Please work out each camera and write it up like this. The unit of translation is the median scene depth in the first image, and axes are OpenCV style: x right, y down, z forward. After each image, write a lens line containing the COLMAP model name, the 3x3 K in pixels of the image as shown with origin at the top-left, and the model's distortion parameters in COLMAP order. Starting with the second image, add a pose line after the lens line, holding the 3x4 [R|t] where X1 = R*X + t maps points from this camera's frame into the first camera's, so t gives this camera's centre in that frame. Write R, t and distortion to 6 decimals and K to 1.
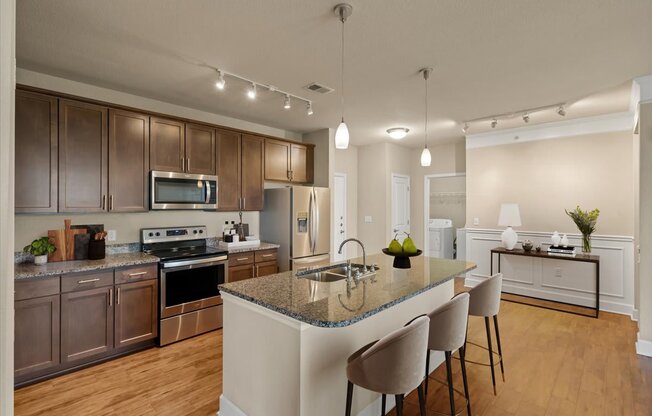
lens RADIAL K [[298.3, 0, 326.0], [0, 298.3, 208.0], [0, 0, 1]] dist [0.000337, 0.000103]
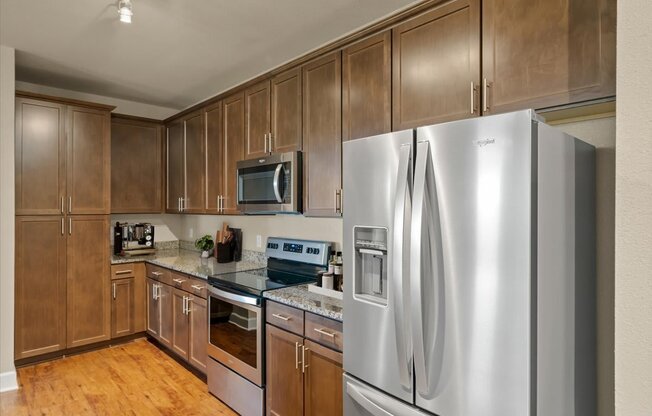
lens RADIAL K [[379.7, 0, 334.8], [0, 379.7, 207.7], [0, 0, 1]] dist [0.000408, 0.000114]
pose [[-0.060469, -0.000395, -0.998170, 0.443389], [-0.000212, 1.000000, -0.000383, -0.007499], [0.998170, 0.000189, -0.060469, 1.518517]]
